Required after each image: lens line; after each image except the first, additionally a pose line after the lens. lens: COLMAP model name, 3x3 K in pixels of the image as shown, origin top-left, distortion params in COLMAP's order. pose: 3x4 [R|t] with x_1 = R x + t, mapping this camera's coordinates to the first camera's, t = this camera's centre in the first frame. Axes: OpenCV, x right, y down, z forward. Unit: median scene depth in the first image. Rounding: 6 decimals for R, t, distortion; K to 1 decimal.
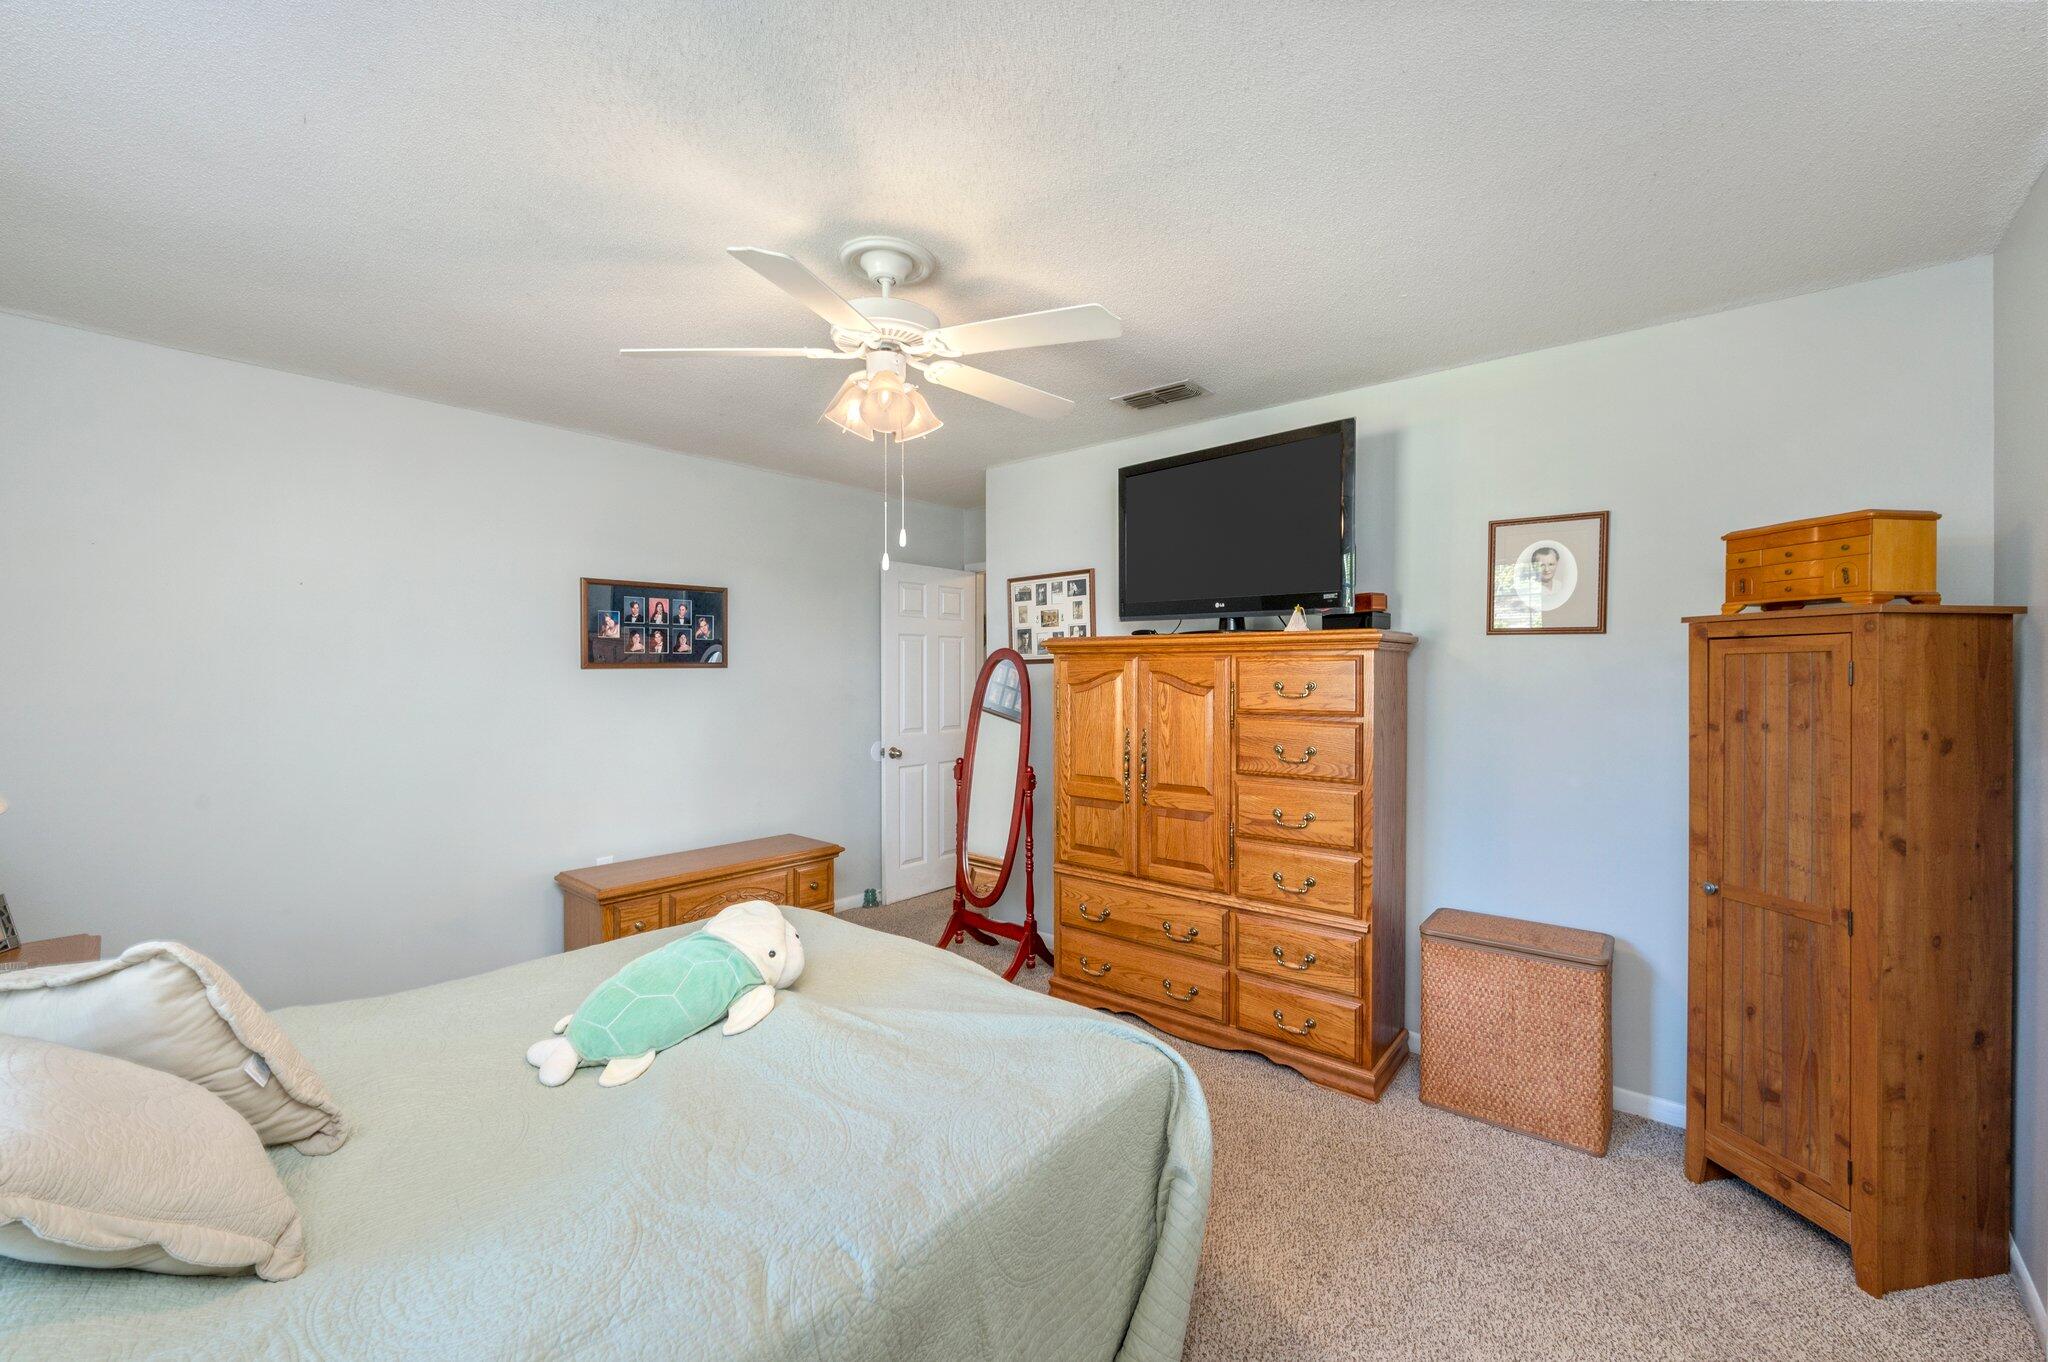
lens RADIAL K [[833.2, 0, 1037.4], [0, 833.2, 685.3], [0, 0, 1]] dist [-0.000369, -0.000040]
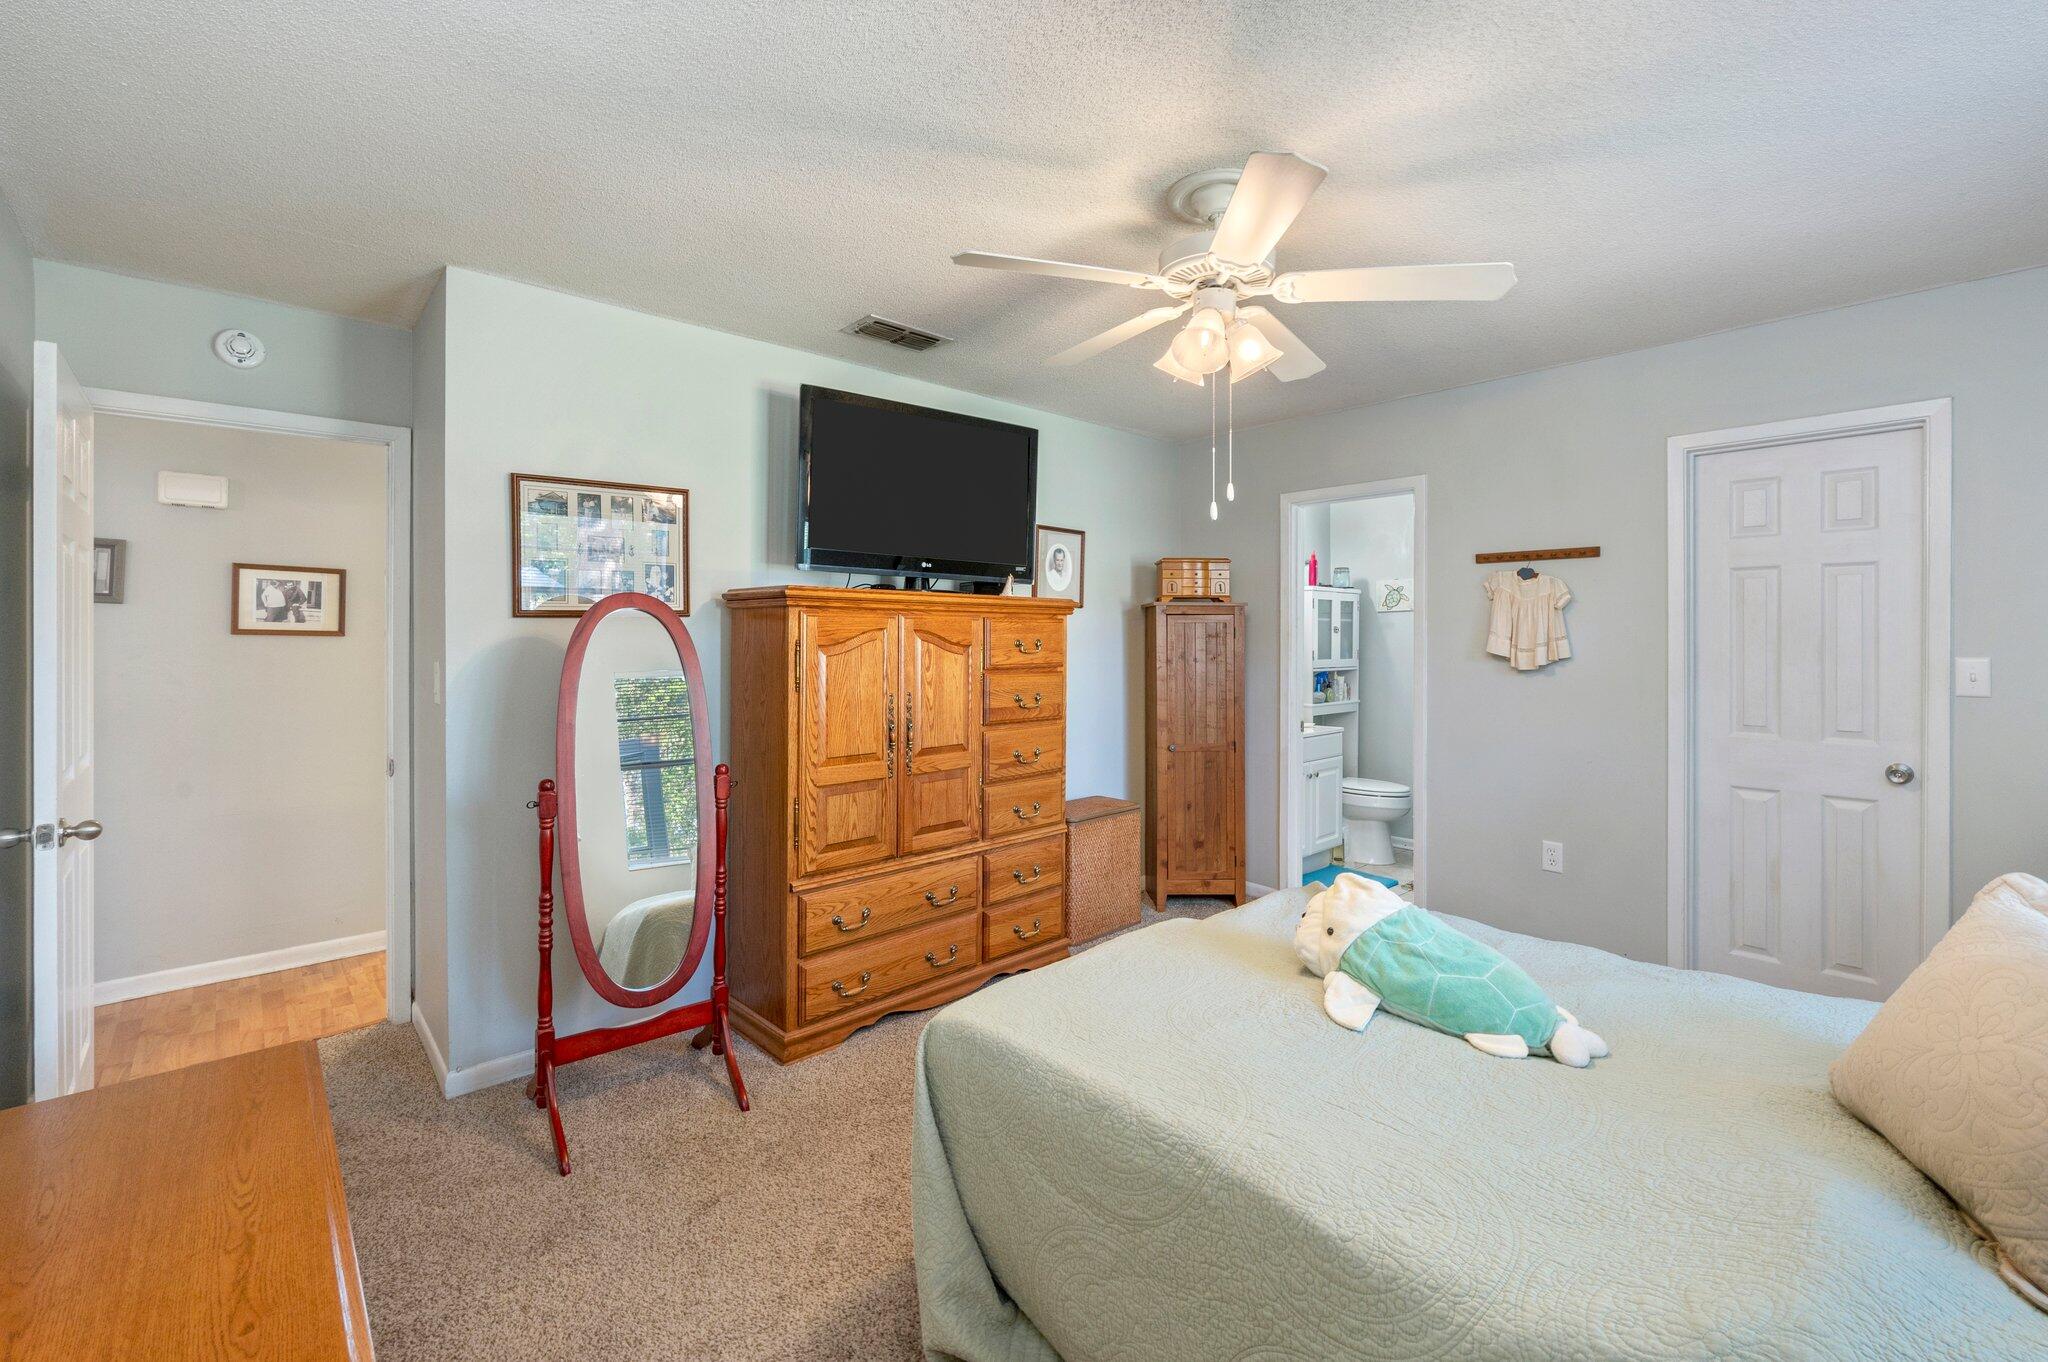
lens RADIAL K [[856.6, 0, 1035.5], [0, 856.6, 637.2], [0, 0, 1]] dist [-0.003345, -0.000117]
pose [[0.124227, -0.001778, 0.992252, -0.832741], [0.014431, 0.999896, -0.000015, -0.007324], [-0.992149, 0.014321, 0.124240, 0.777853]]
